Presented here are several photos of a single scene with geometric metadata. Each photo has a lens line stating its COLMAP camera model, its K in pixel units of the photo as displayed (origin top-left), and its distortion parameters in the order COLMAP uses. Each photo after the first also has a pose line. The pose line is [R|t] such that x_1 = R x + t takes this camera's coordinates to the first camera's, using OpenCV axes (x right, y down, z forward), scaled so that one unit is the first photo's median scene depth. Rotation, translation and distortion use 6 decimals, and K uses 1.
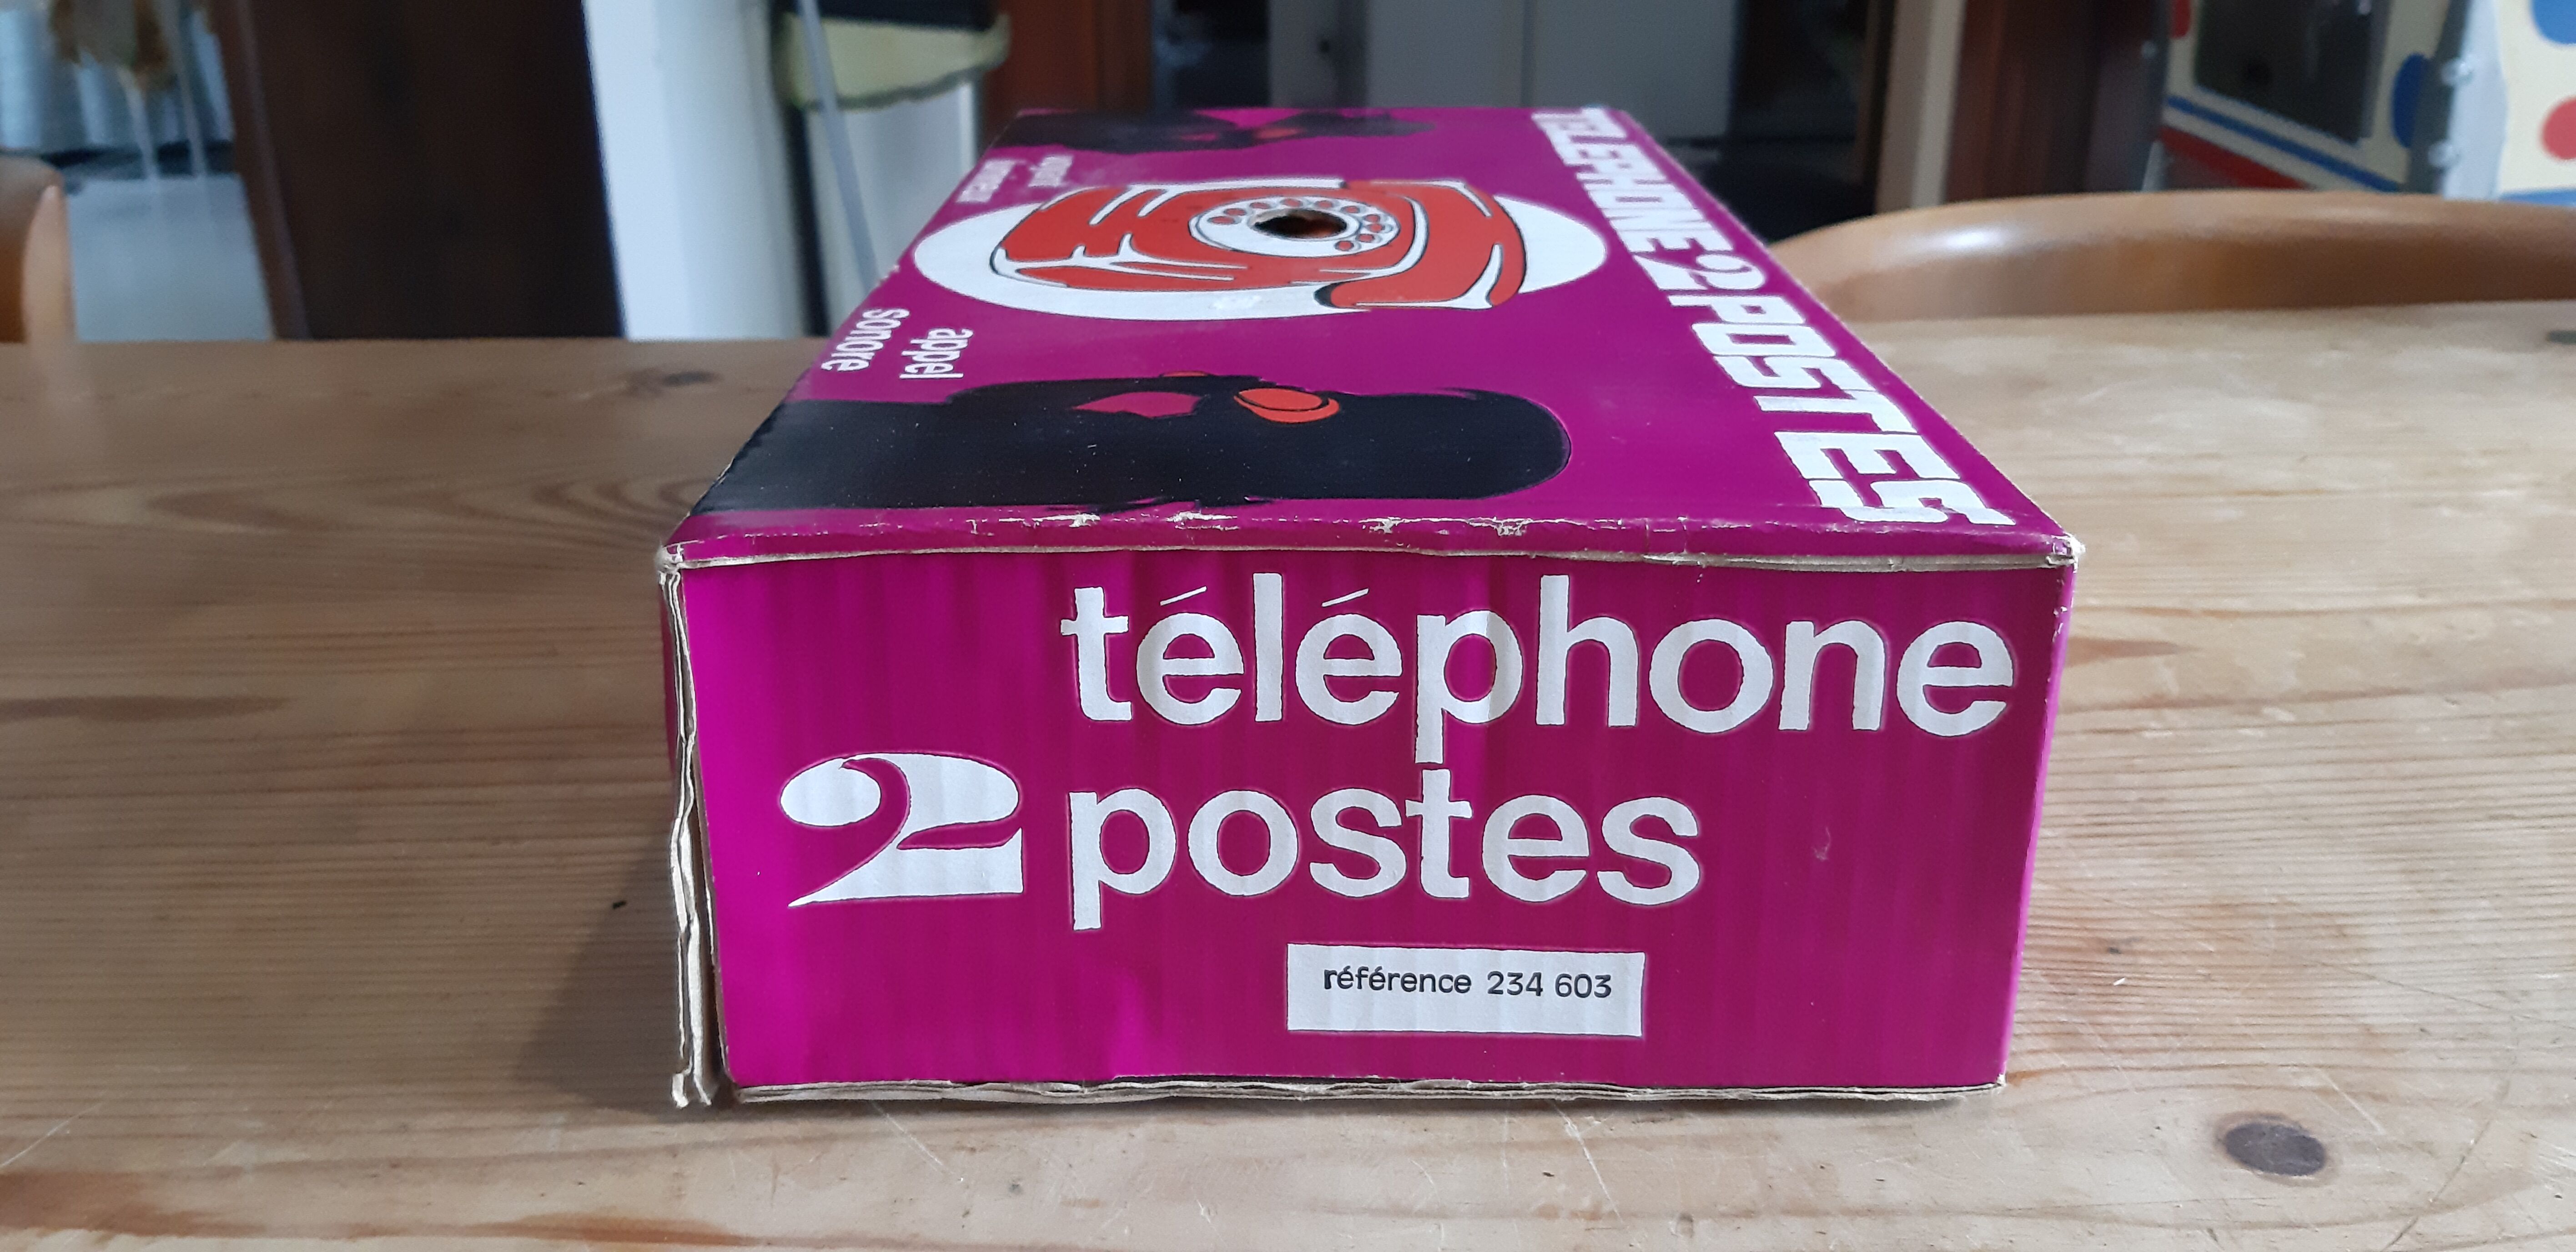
lens RADIAL K [[2066.6, 0, 1284.1], [0, 2066.6, 596.7], [0, 0, 1]] dist [0.052621, -0.139708]
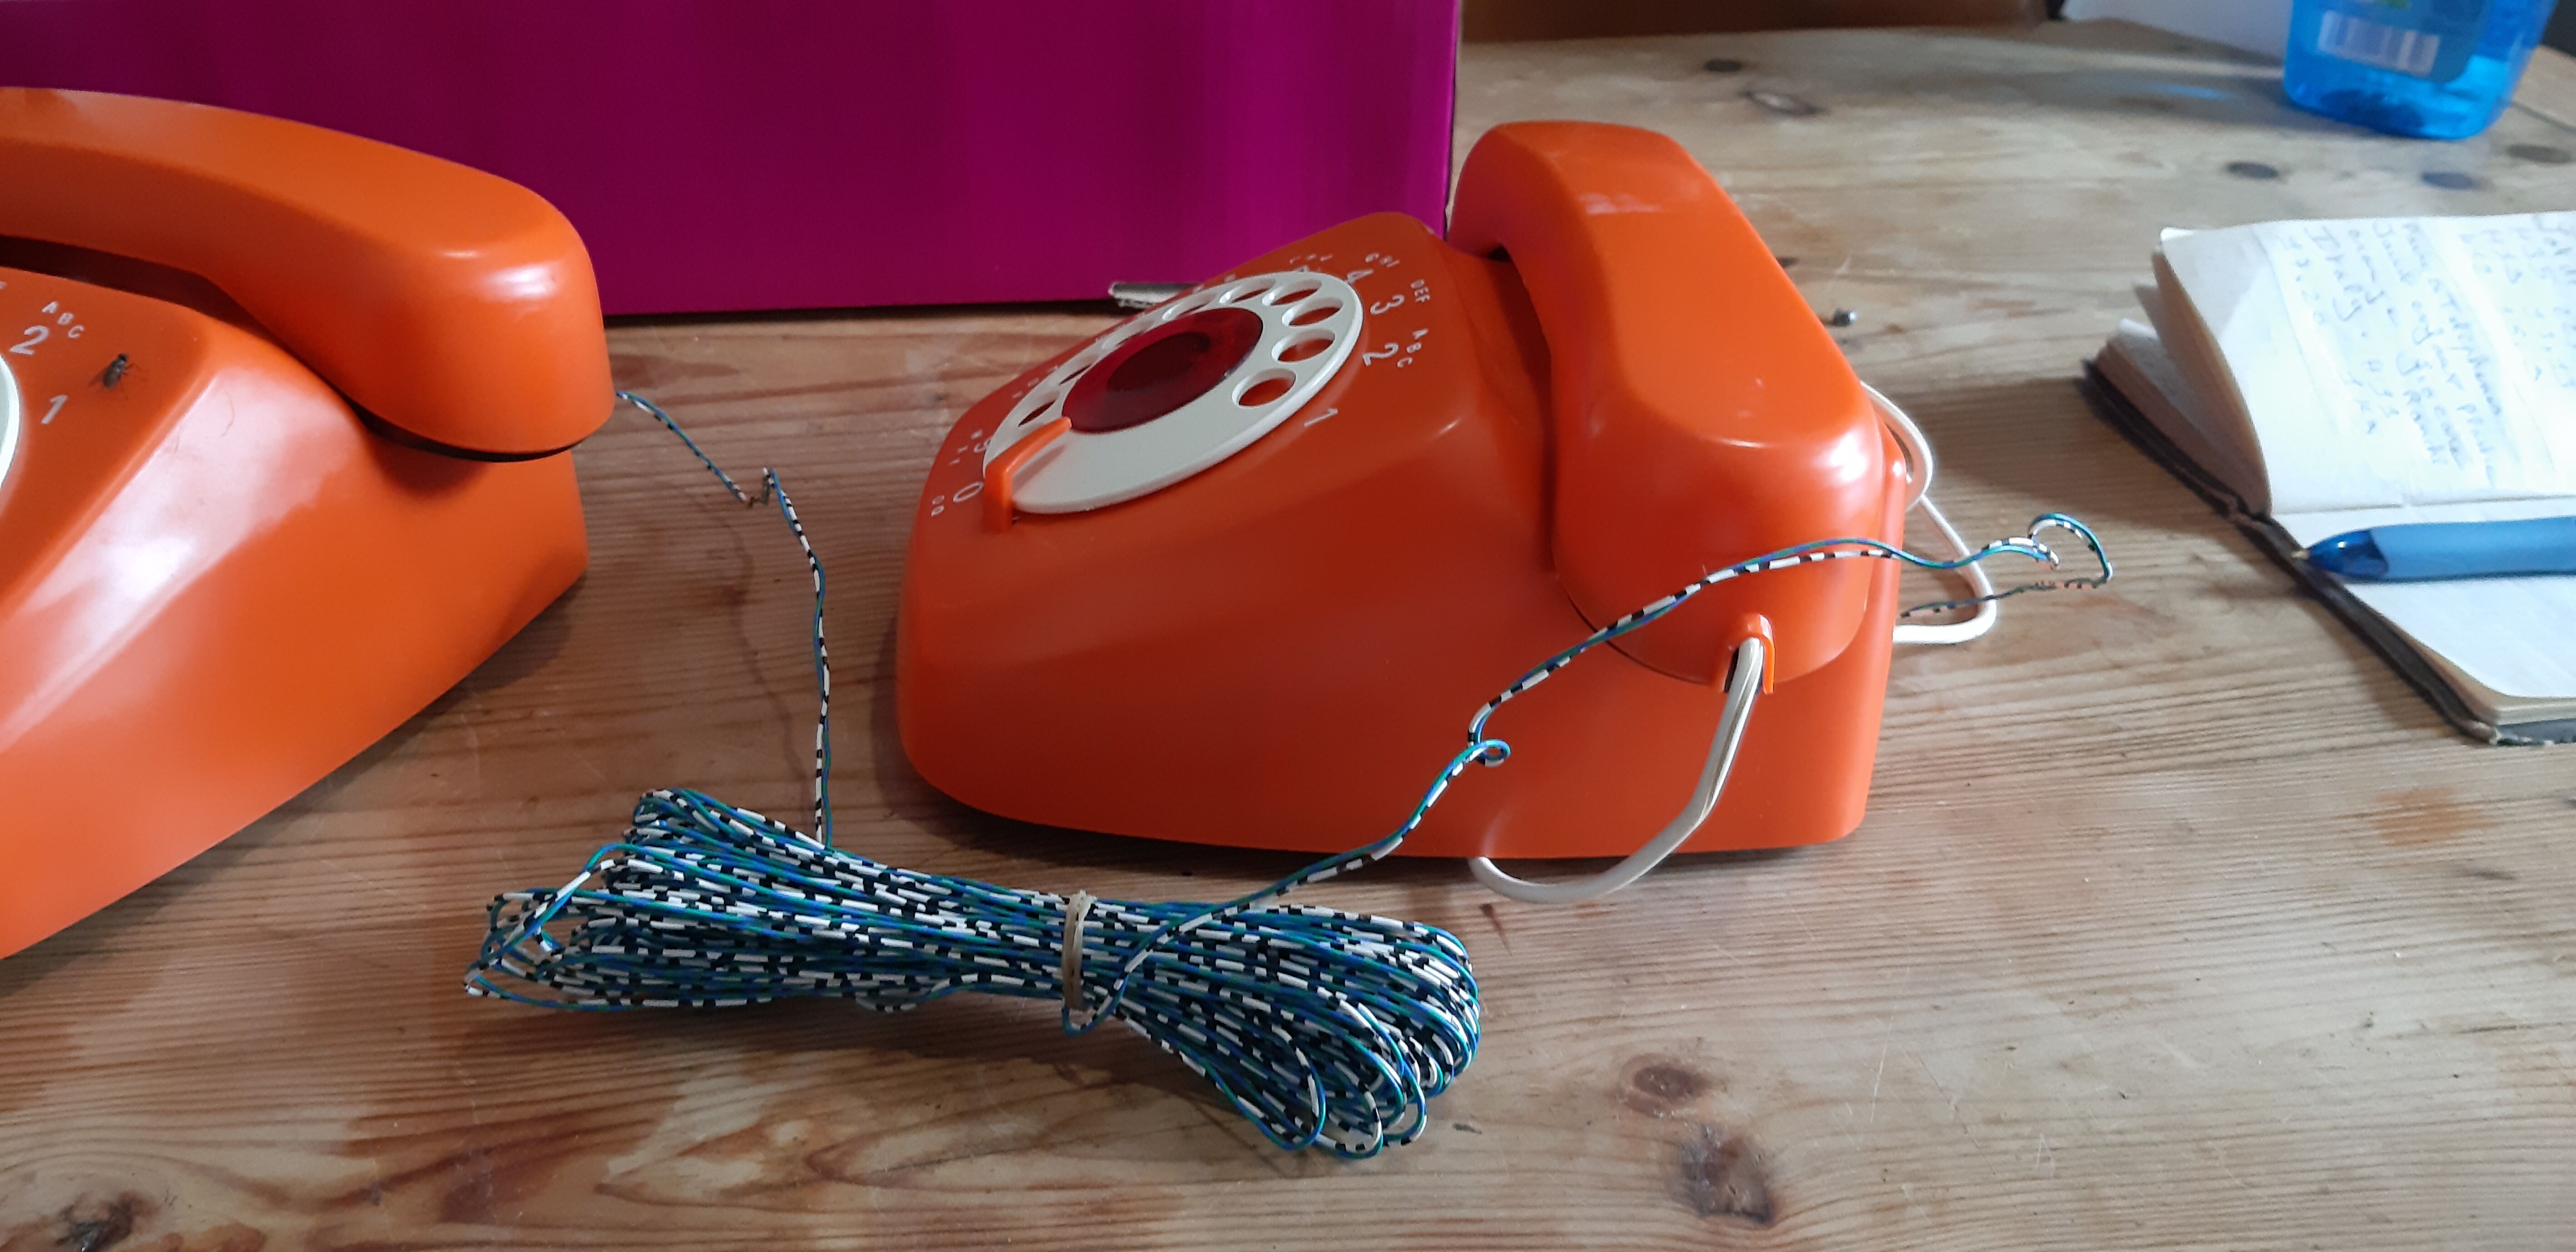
lens RADIAL K [[2033.2, 0, 1286.3], [0, 2033.2, 621.6], [0, 0, 1]] dist [0.056009, -0.128425]
pose [[0.983808, -0.047795, 0.172736, 0.252465], [0.022988, 0.989476, 0.142859, 0.017168], [-0.177746, -0.136575, 0.974553, -0.153049]]
